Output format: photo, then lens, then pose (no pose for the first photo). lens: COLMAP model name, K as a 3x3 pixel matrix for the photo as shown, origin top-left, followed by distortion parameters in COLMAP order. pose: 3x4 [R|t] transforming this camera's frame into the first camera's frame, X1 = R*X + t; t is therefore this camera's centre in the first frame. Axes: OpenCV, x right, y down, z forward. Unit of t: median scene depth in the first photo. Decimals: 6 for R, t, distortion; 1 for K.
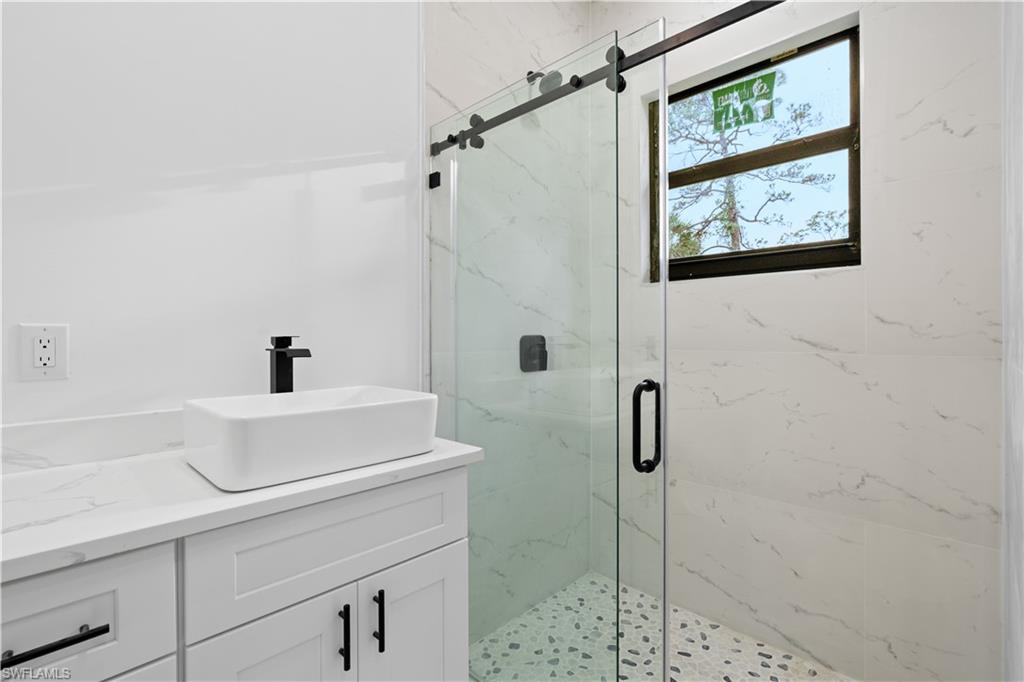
lens RADIAL K [[468.8, 0, 512.0], [0, 468.8, 341.0], [0, 0, 1]] dist [-0.001638, -0.000361]
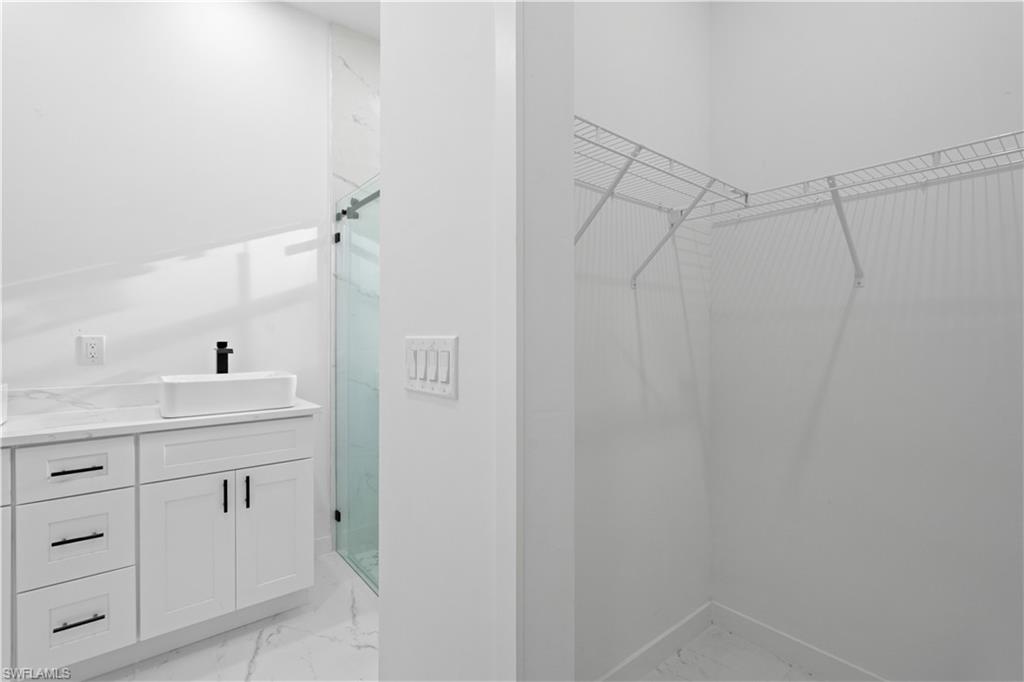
lens RADIAL K [[463.8, 0, 512.0], [0, 463.8, 341.0], [0, 0, 1]] dist [-0.000466, 0.000172]
pose [[0.992576, -0.003368, -0.121580, 0.766456], [0.002747, 0.999982, -0.005276, 0.000211], [0.121596, 0.004903, 0.992568, -0.556431]]
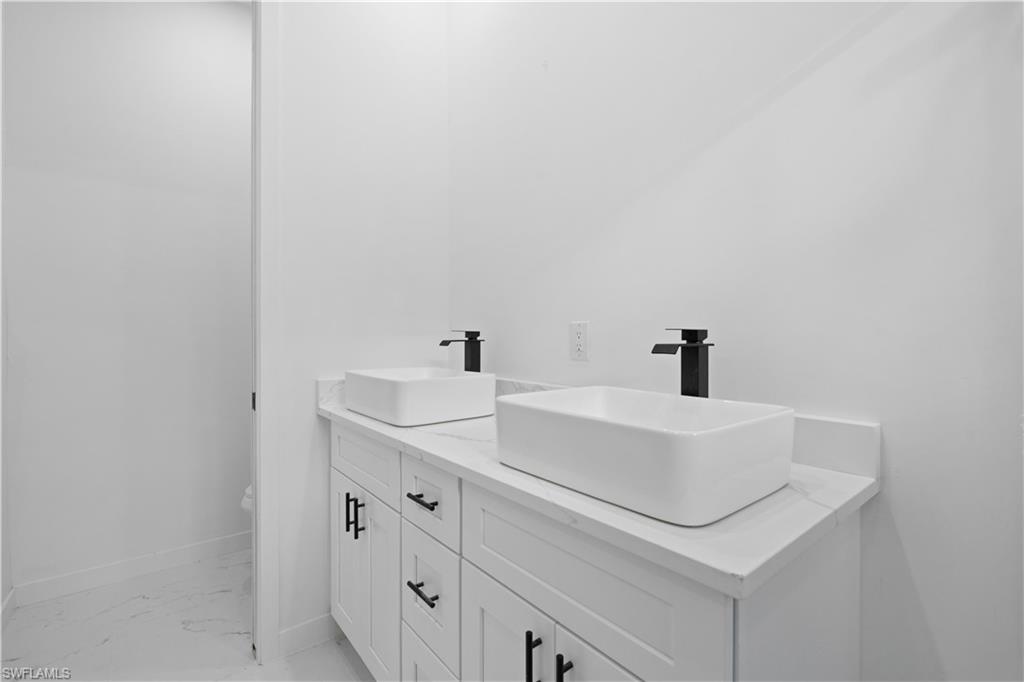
lens RADIAL K [[463.8, 0, 512.0], [0, 463.8, 341.0], [0, 0, 1]] dist [-0.000466, 0.000172]
pose [[-0.123448, 0.017913, -0.992189, 0.369692], [-0.007533, 0.999791, 0.018987, -0.001745], [0.992322, 0.009818, -0.123287, 0.776343]]
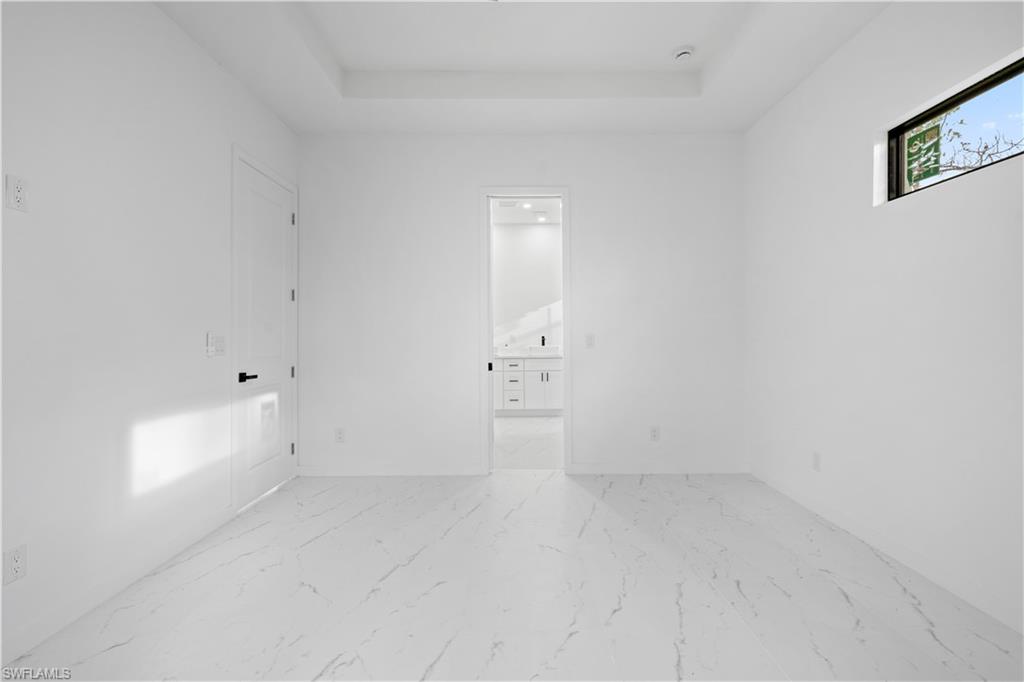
lens RADIAL K [[468.8, 0, 512.0], [0, 468.8, 341.0], [0, 0, 1]] dist [-0.001638, -0.000361]
pose [[0.699229, 0.001019, -0.714897, 3.286928], [0.001384, 0.999995, 0.002779, 0.033055], [0.714896, -0.002932, 0.699224, -3.223231]]
